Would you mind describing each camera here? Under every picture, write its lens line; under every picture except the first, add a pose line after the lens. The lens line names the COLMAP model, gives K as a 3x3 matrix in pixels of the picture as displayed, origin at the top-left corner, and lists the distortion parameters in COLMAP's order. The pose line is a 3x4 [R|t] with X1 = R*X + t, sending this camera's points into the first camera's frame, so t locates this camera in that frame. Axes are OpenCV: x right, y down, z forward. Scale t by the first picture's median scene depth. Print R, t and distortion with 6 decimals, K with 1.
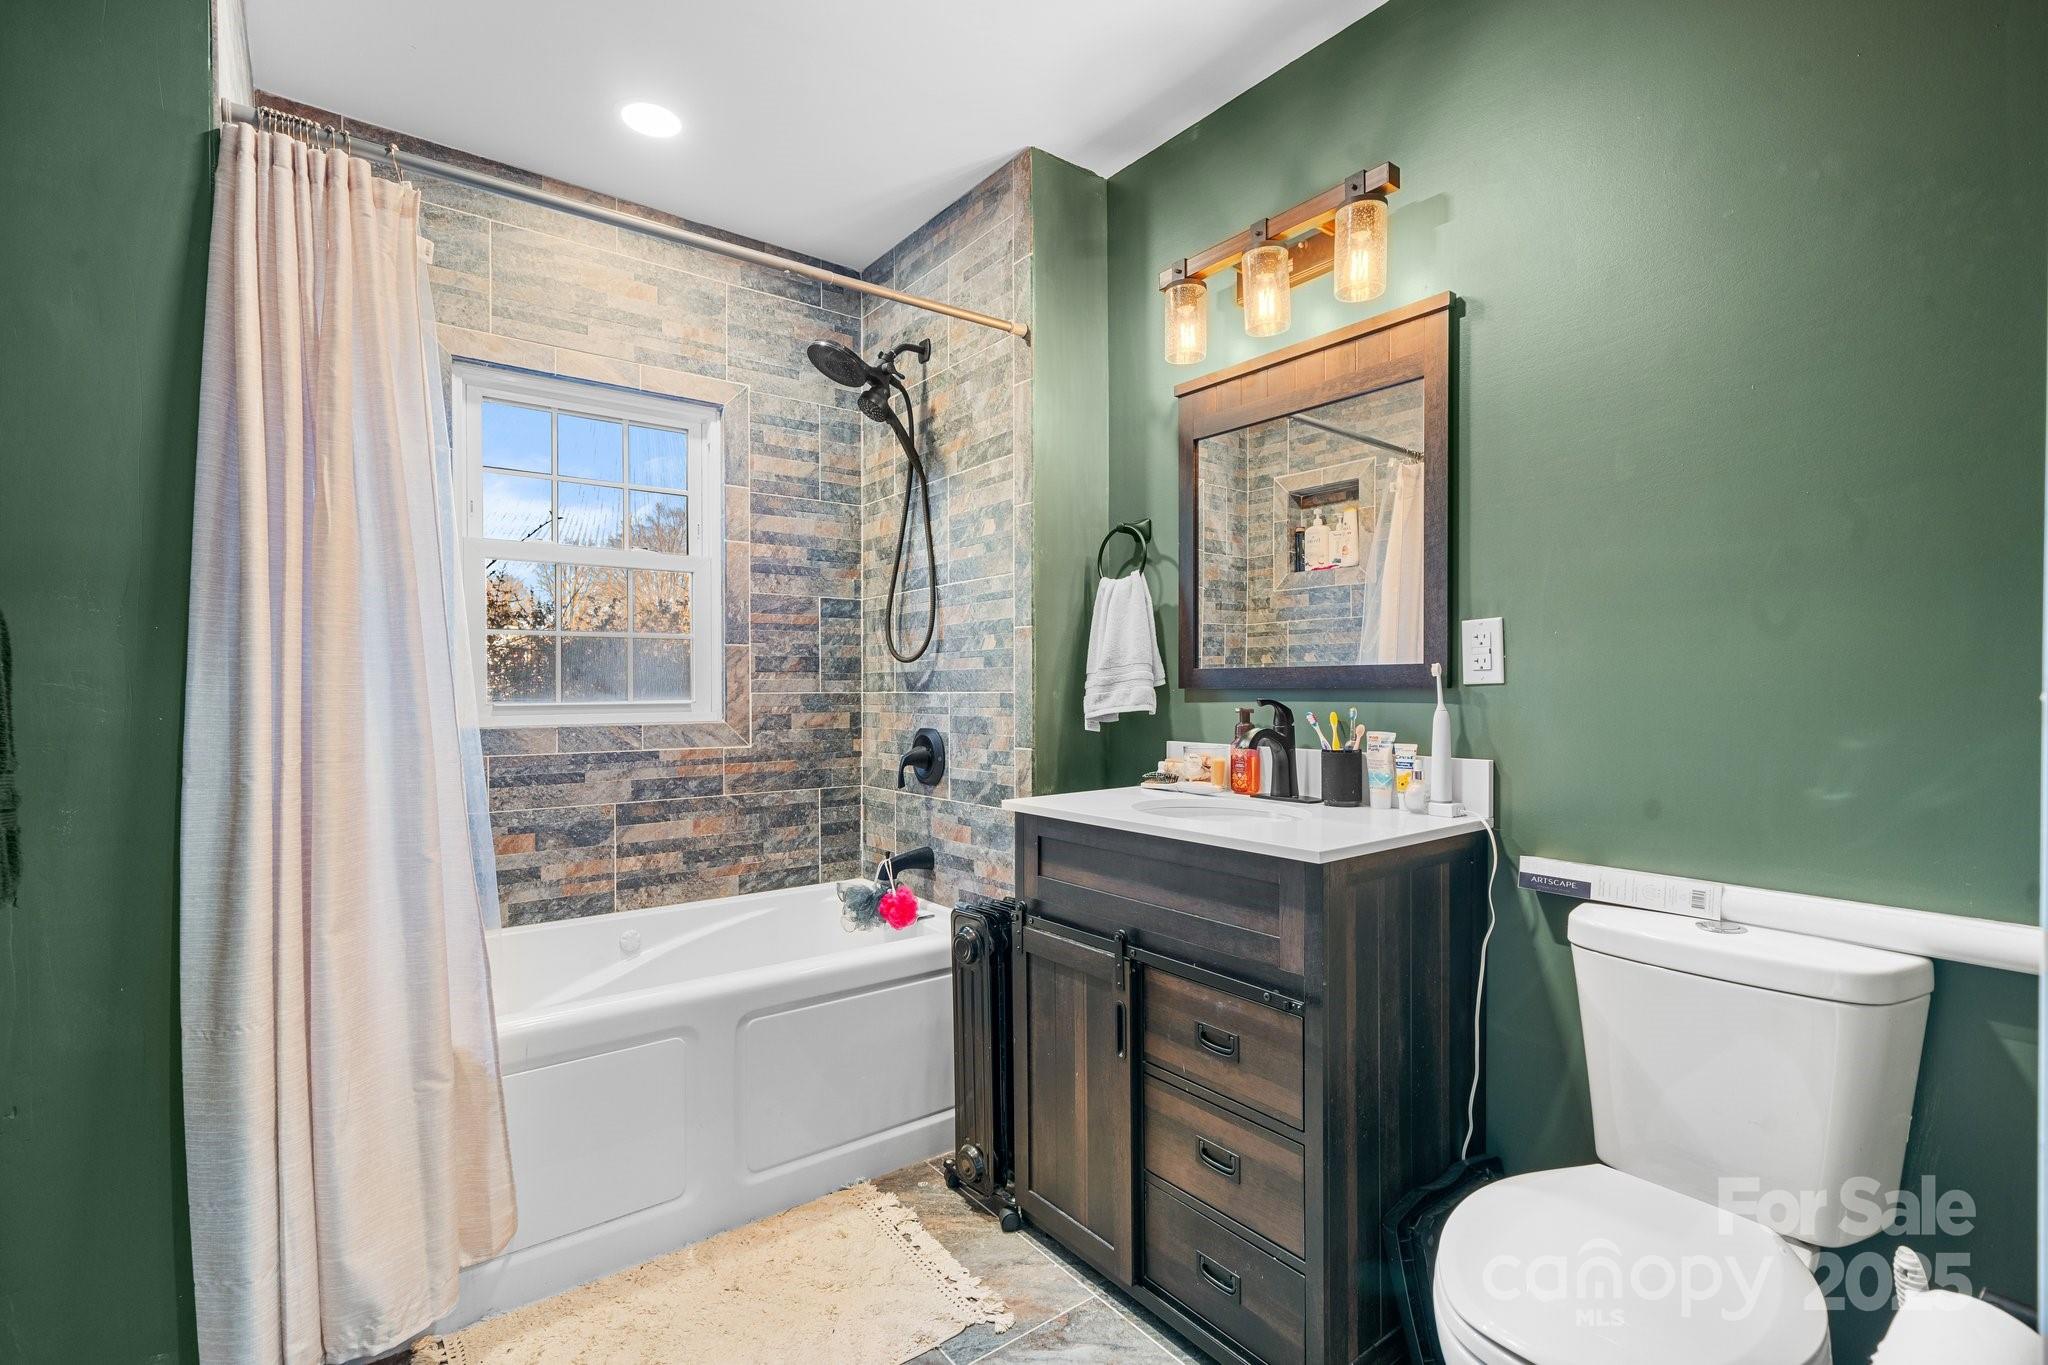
lens RADIAL K [[937.8, 0, 1026.2], [0, 937.8, 692.8], [0, 0, 1]] dist [0.000020, -0.000152]
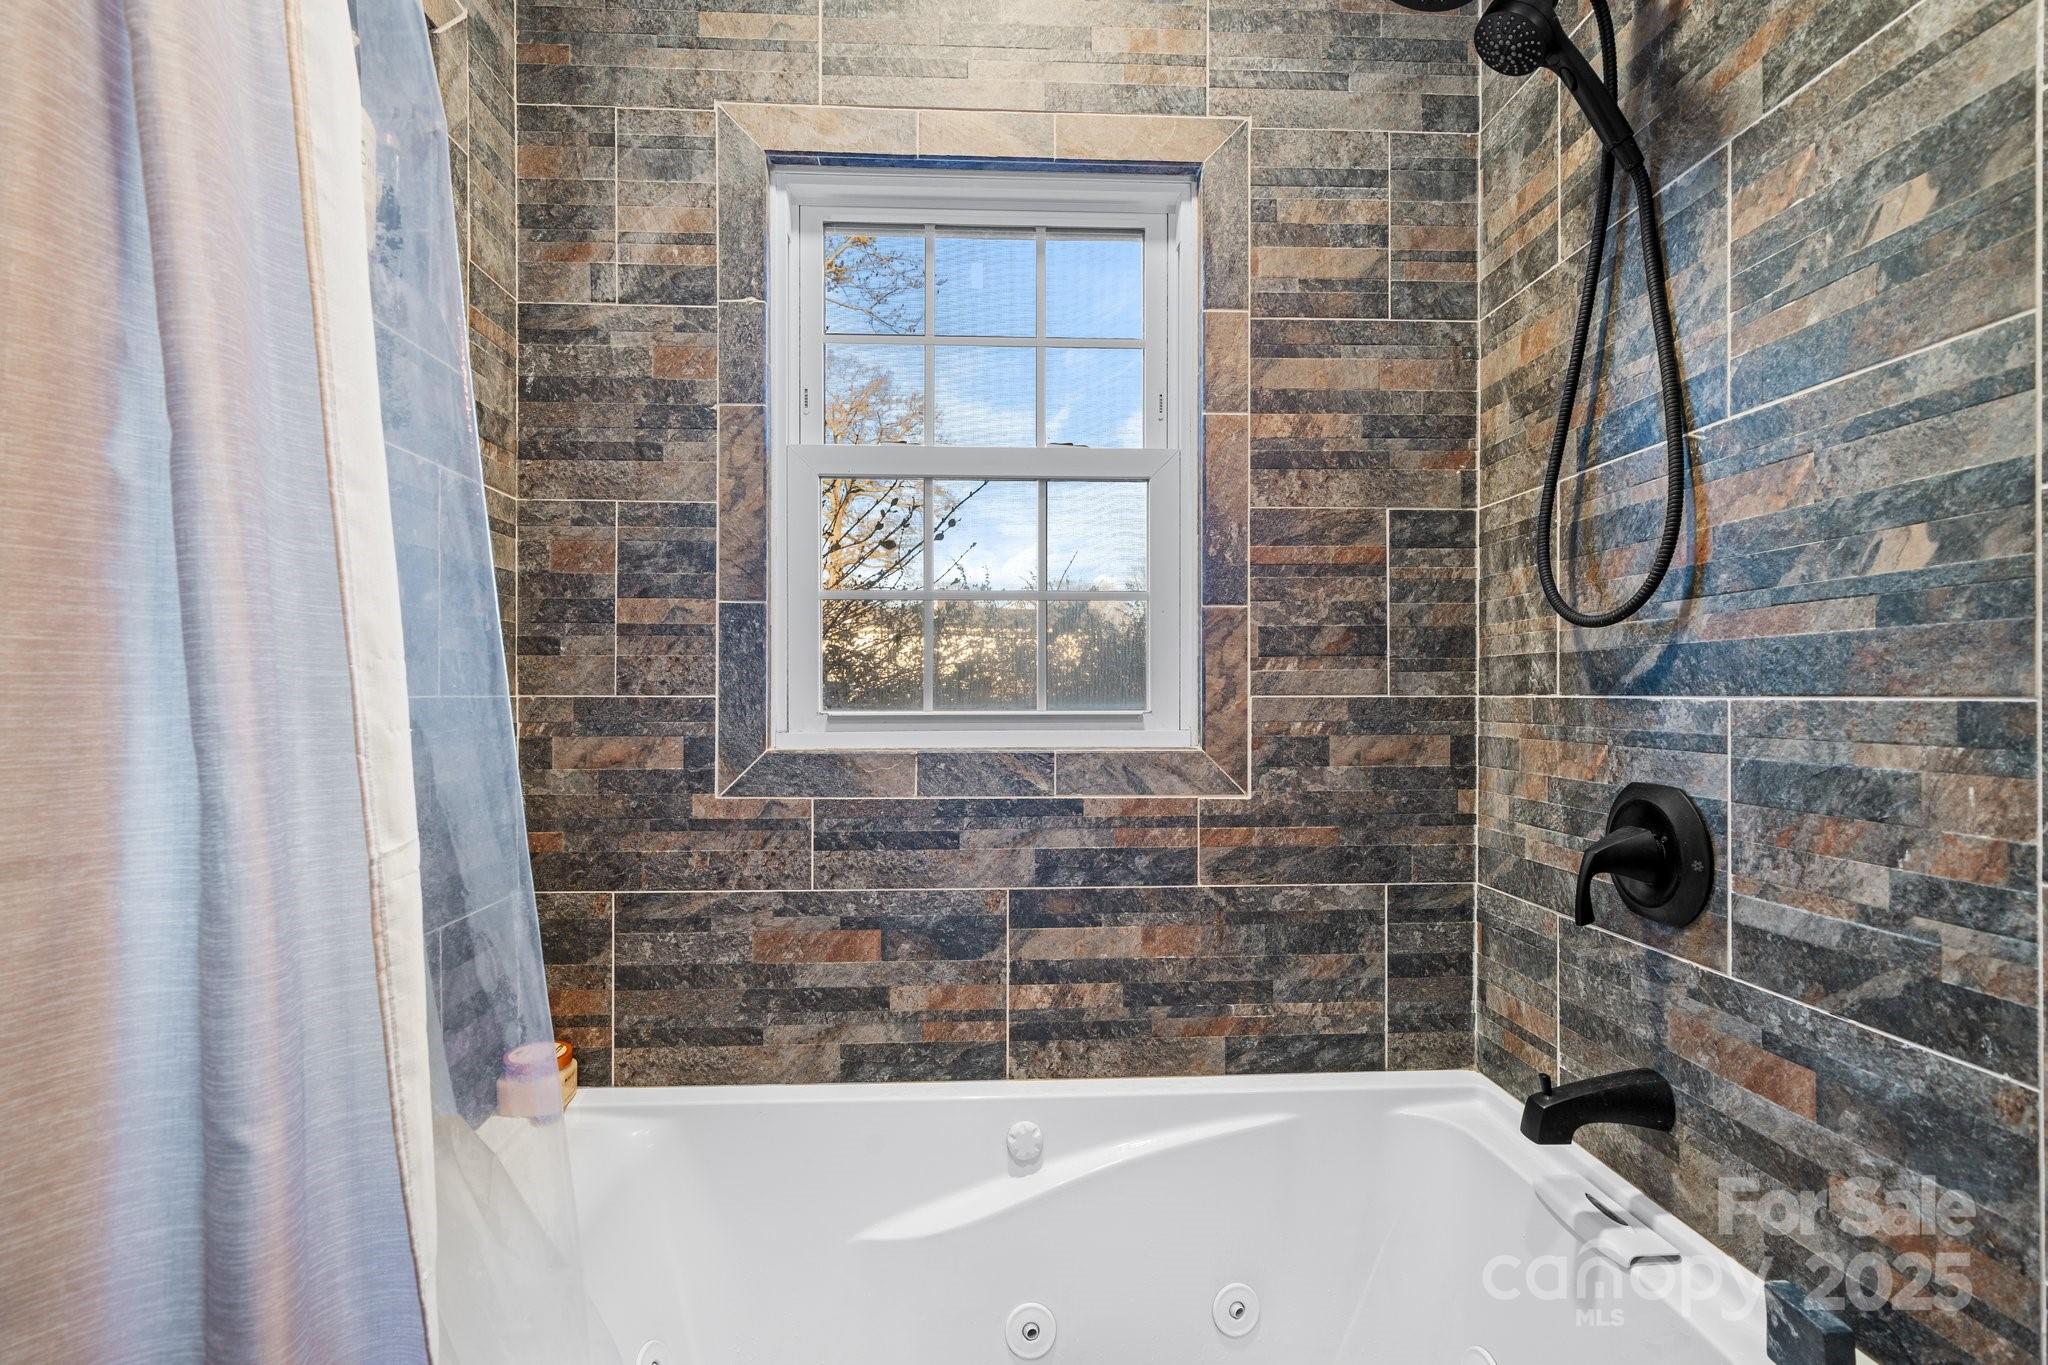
lens RADIAL K [[937.8, 0, 1026.2], [0, 937.8, 692.8], [0, 0, 1]] dist [0.000020, -0.000152]
pose [[0.822622, 0.003751, -0.568577, -0.096945], [-0.004228, 0.999991, 0.000479, -0.001438], [0.568573, 0.002010, 0.822630, 0.495433]]
